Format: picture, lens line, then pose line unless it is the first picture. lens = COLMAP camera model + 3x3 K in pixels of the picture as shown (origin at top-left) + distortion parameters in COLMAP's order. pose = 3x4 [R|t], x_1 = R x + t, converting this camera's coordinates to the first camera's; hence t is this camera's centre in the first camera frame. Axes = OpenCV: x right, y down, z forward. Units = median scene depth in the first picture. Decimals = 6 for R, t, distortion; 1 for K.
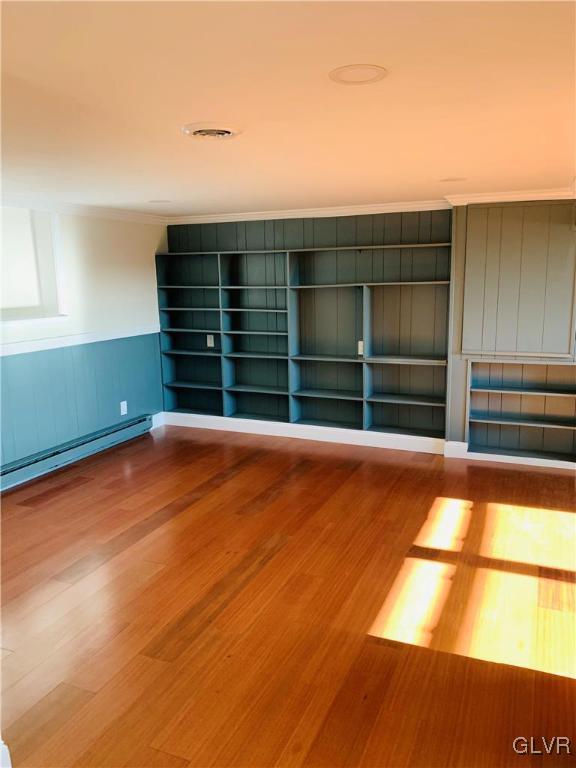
lens RADIAL K [[586.4, 0, 285.3], [0, 586.4, 377.5], [0, 0, 1]] dist [0.069810, -0.111581]
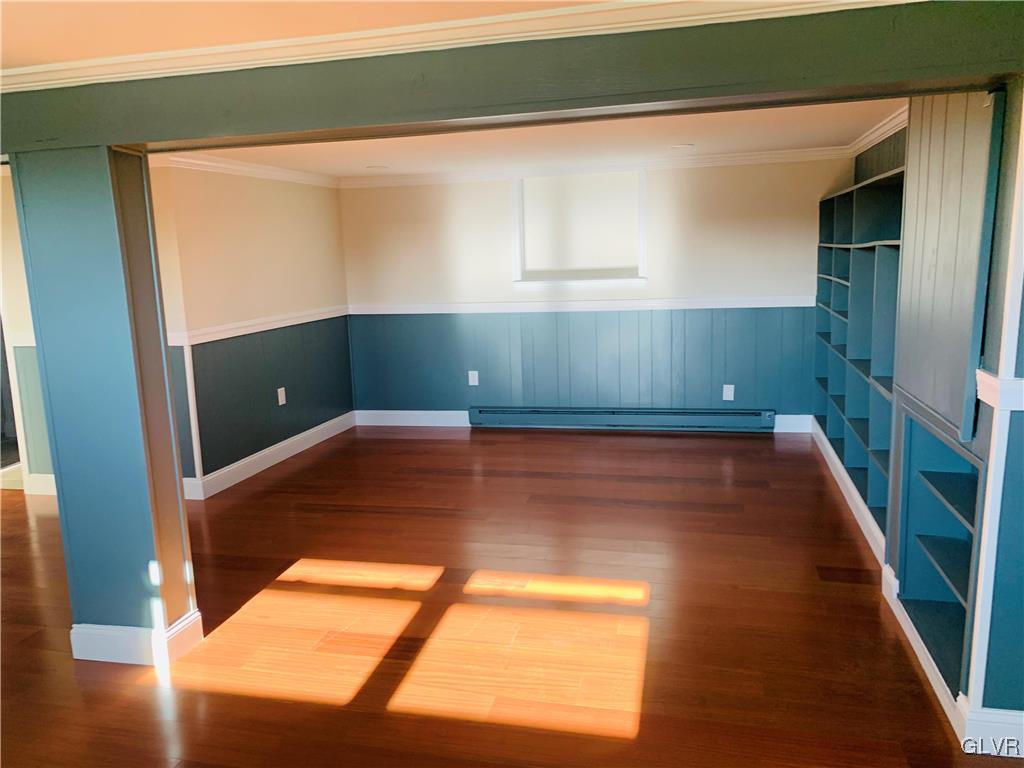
lens RADIAL K [[781.8, 0, 519.5], [0, 781.8, 379.0], [0, 0, 1]] dist [0.069810, -0.111581]
pose [[0.171261, 0.162403, -0.971748, 0.750000], [-0.141592, 0.980139, 0.138851, -0.078701], [0.974998, 0.113813, 0.190854, 0.498375]]
